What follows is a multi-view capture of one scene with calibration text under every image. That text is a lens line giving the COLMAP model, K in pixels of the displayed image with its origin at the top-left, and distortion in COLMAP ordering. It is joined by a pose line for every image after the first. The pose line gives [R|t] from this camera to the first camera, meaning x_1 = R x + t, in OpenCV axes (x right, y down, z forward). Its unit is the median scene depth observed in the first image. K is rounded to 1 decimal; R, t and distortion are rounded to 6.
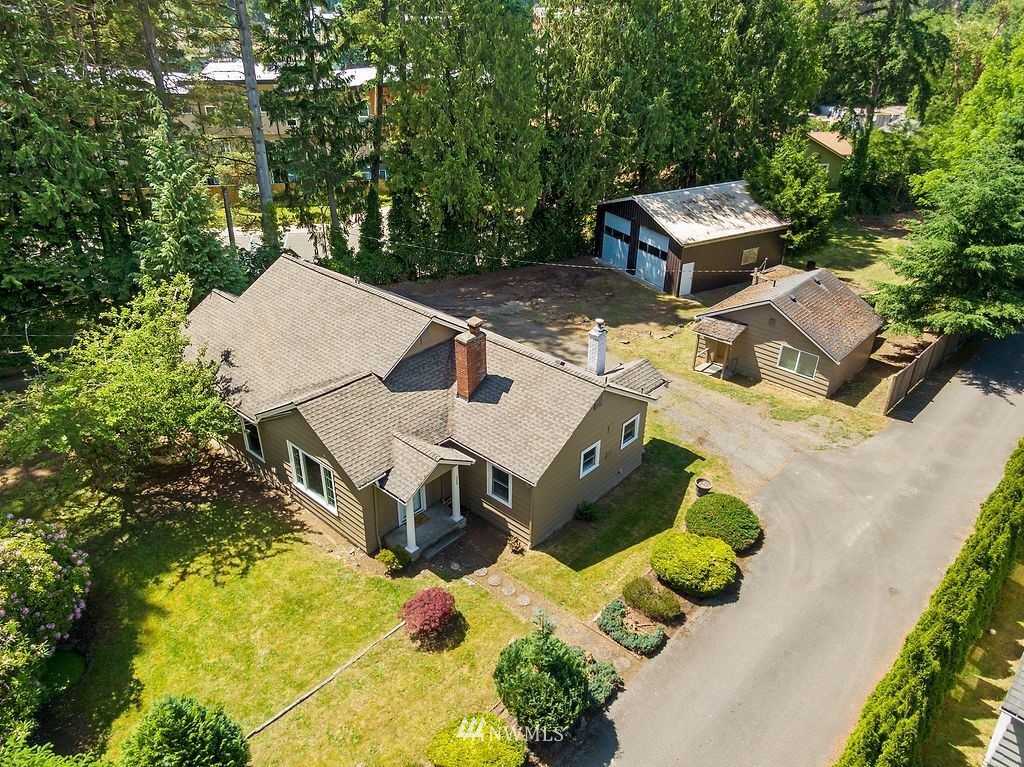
lens RADIAL K [[723.5, 0, 512.0], [0, 723.5, 383.5], [0, 0, 1]] dist [0.048458, -0.078030]
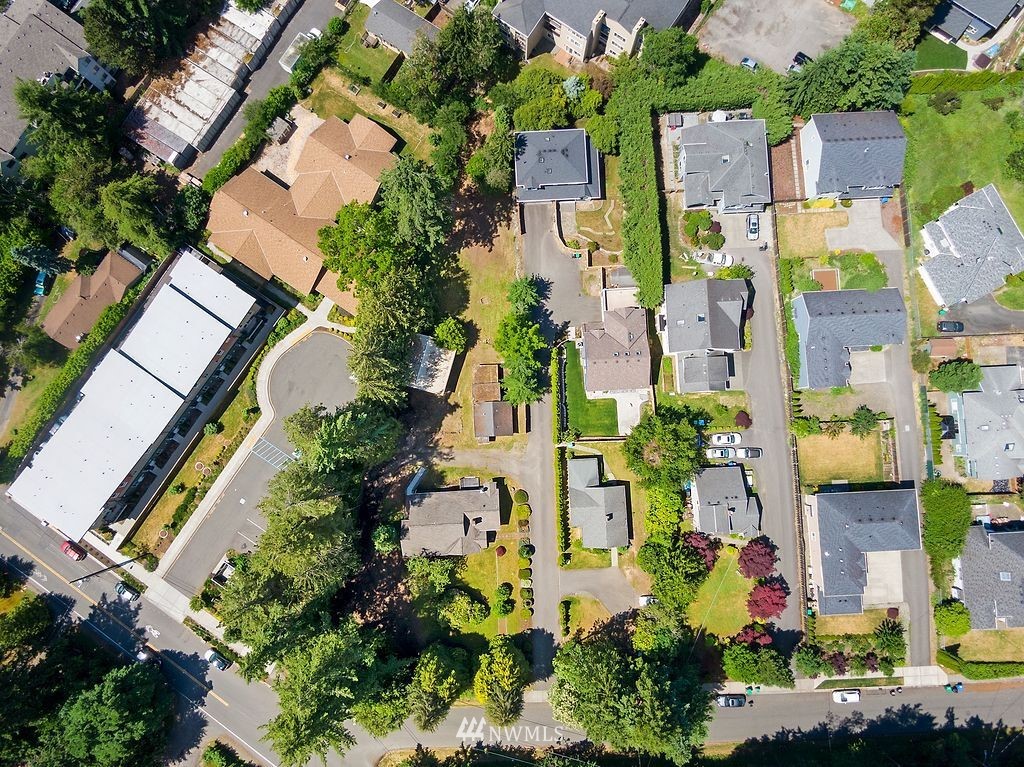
lens RADIAL K [[723.5, 0, 512.0], [0, 723.5, 383.5], [0, 0, 1]] dist [0.048458, -0.078030]
pose [[0.701351, -0.711352, 0.045661, 0.579420], [0.348189, 0.397780, 0.848844, -4.537698], [-0.621989, -0.579439, 0.526668, -1.234233]]
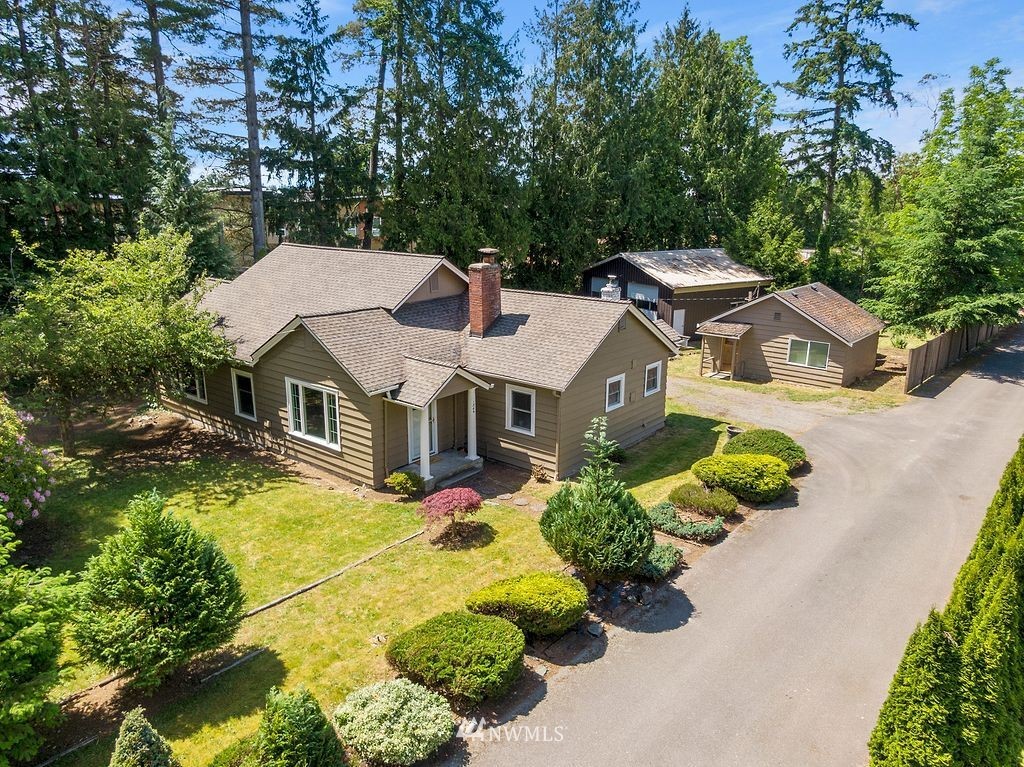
lens RADIAL K [[723.5, 0, 512.0], [0, 723.5, 383.5], [0, 0, 1]] dist [0.048458, -0.078030]
pose [[0.998875, -0.014897, 0.045017, -0.065097], [0.025421, 0.969648, -0.243181, 0.310564], [-0.040028, 0.244051, 0.968936, 0.101661]]
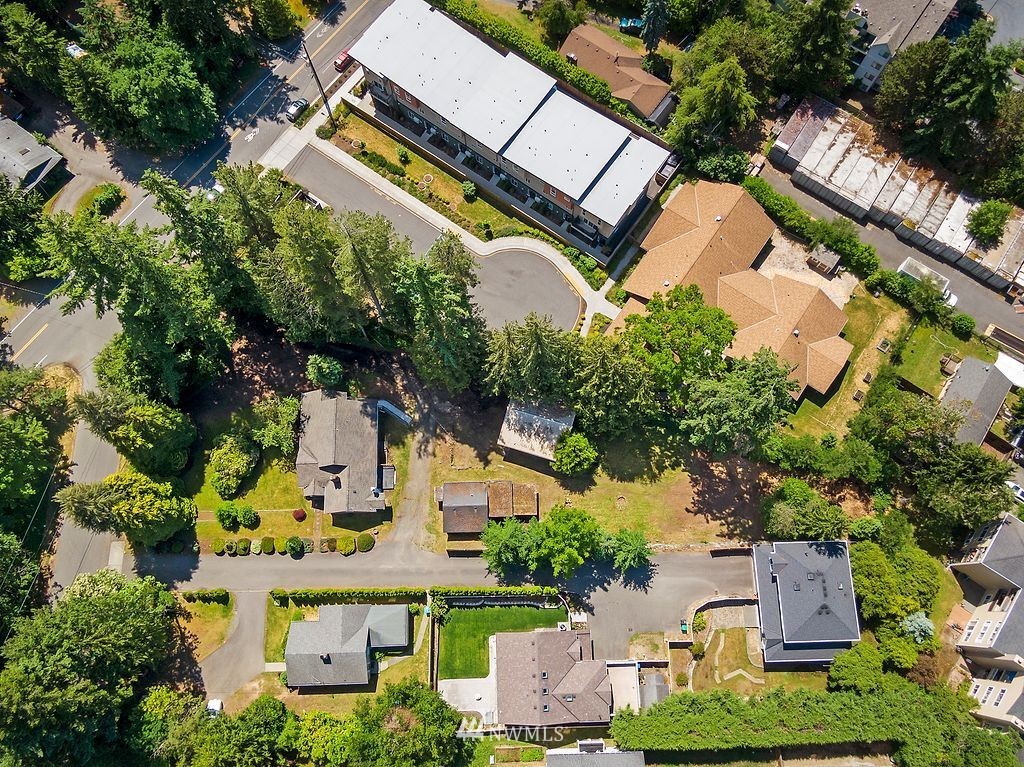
lens RADIAL K [[794.2, 0, 512.0], [0, 794.2, 383.5], [0, 0, 1]] dist [0.008449, 0.000445]
pose [[0.697918, 0.688021, -0.198839, 1.120798], [-0.340283, 0.562869, 0.753250, -3.904386], [0.630173, -0.458045, 0.626958, -0.871680]]
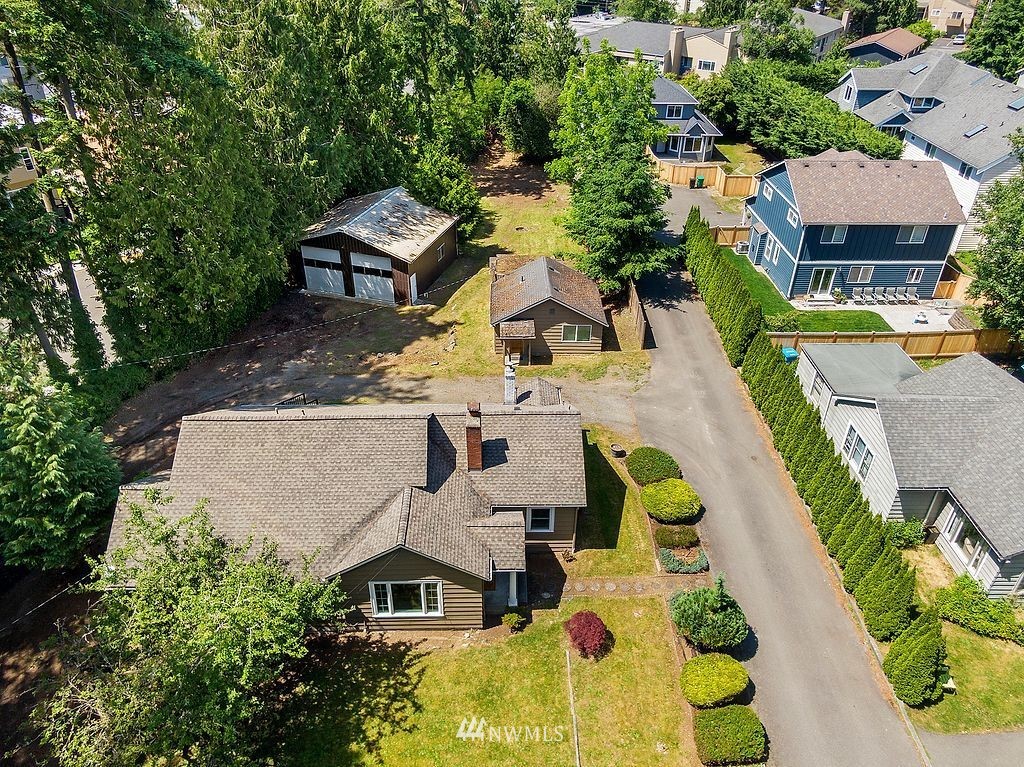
lens RADIAL K [[723.5, 0, 512.0], [0, 723.5, 383.5], [0, 0, 1]] dist [0.048458, -0.078030]
pose [[0.725210, -0.379634, 0.574412, -0.642002], [0.332246, 0.923655, 0.190982, -0.312119], [-0.603062, 0.052344, 0.795975, 0.029196]]
